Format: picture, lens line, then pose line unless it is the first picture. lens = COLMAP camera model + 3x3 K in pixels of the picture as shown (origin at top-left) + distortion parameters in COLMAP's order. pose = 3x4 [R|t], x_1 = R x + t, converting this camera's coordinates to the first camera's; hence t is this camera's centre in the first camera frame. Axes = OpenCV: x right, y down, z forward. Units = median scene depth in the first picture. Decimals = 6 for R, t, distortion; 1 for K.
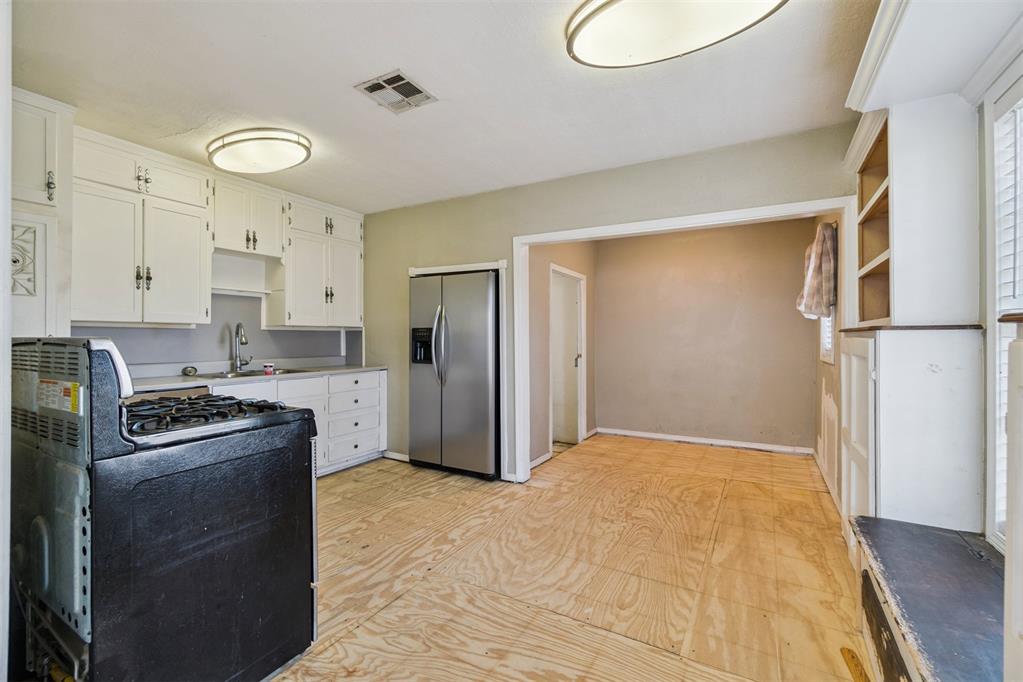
lens RADIAL K [[439.3, 0, 515.0], [0, 439.3, 335.4], [0, 0, 1]] dist [-0.002515, 0.000839]
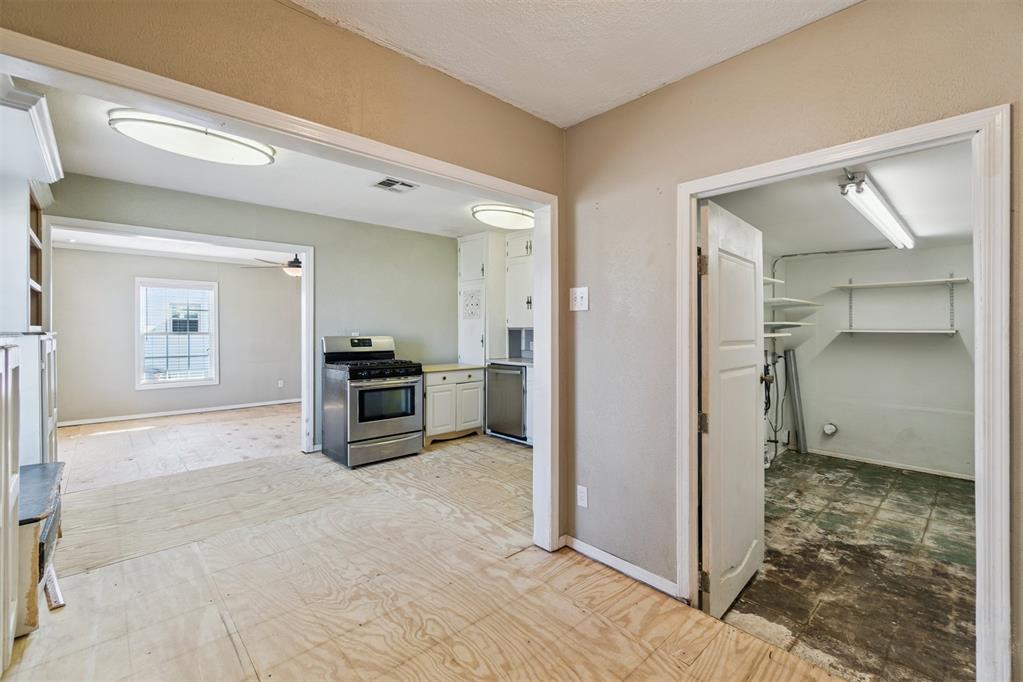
lens RADIAL K [[442.9, 0, 513.5], [0, 442.9, 332.3], [0, 0, 1]] dist [-0.003496, 0.000031]
pose [[-0.298348, 0.000900, -0.954457, 0.700016], [0.001846, 0.999998, 0.000366, -0.008585], [0.954455, -0.001653, -0.298349, 1.159304]]
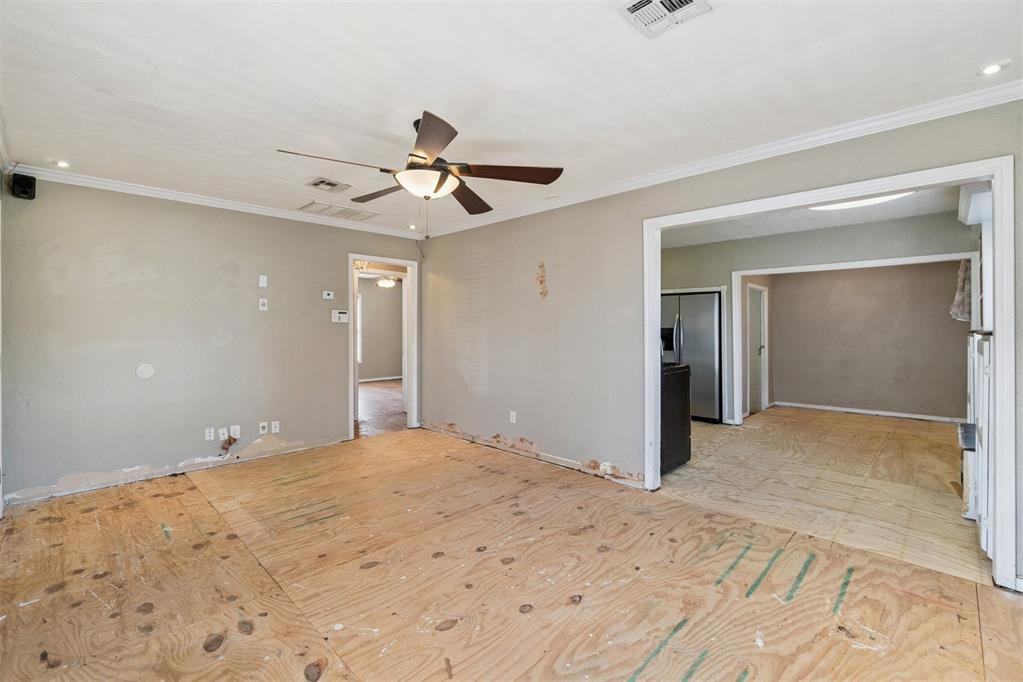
lens RADIAL K [[442.9, 0, 513.5], [0, 442.9, 332.3], [0, 0, 1]] dist [-0.003496, 0.000031]
pose [[0.965888, -0.001698, -0.258954, -0.348968], [0.004155, 0.999951, 0.008939, -0.019686], [0.258927, -0.009710, 0.965848, -0.747146]]
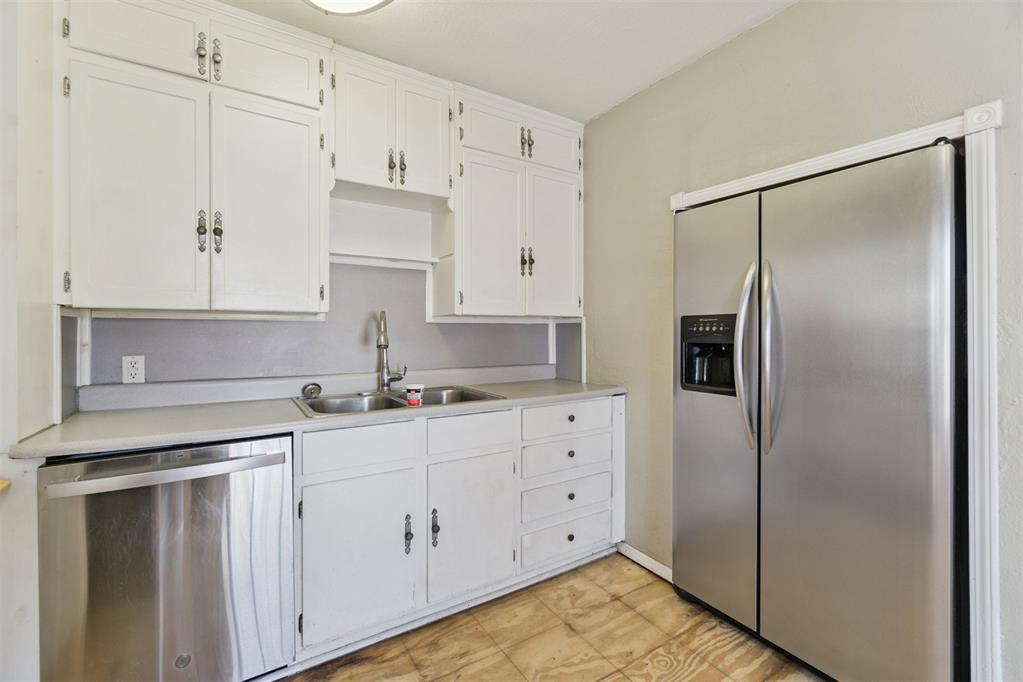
lens RADIAL K [[442.9, 0, 513.5], [0, 442.9, 332.3], [0, 0, 1]] dist [-0.003496, 0.000031]
pose [[0.883096, 0.000273, -0.469192, -0.185072], [0.003077, 0.999975, 0.006373, -0.002965], [0.469182, -0.007071, 0.883073, 0.533896]]
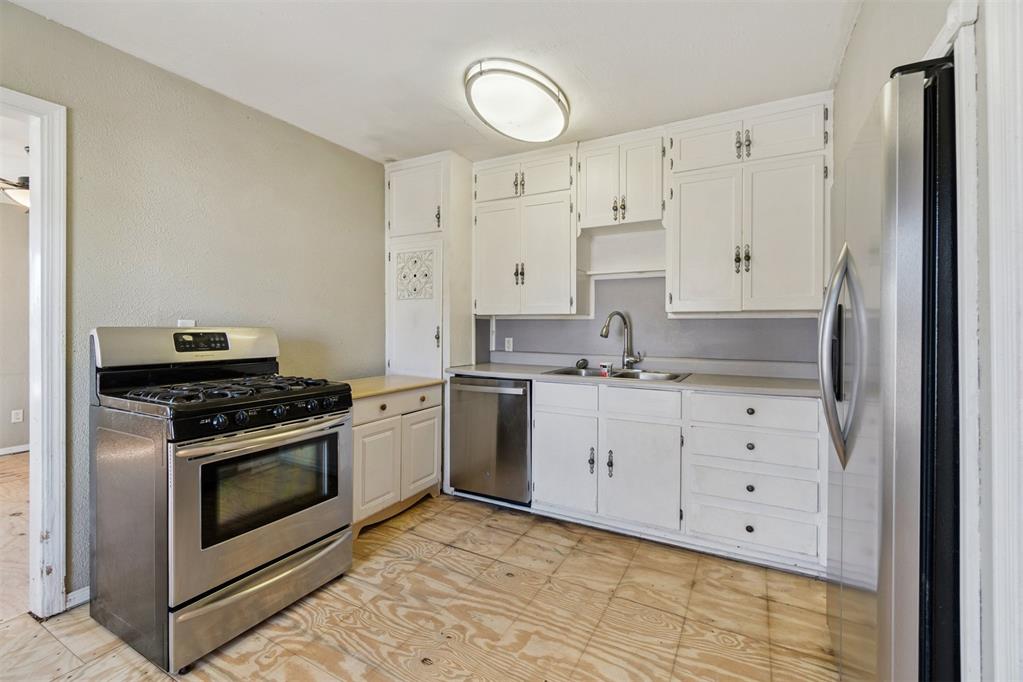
lens RADIAL K [[441.8, 0, 514.5], [0, 441.8, 329.6], [0, 0, 1]] dist [-0.001484, 0.000038]
pose [[0.016823, 0.003599, -0.999852, 0.198544], [-0.000638, 0.999993, 0.003589, 0.002846], [0.999858, 0.000577, 0.016826, 0.760668]]
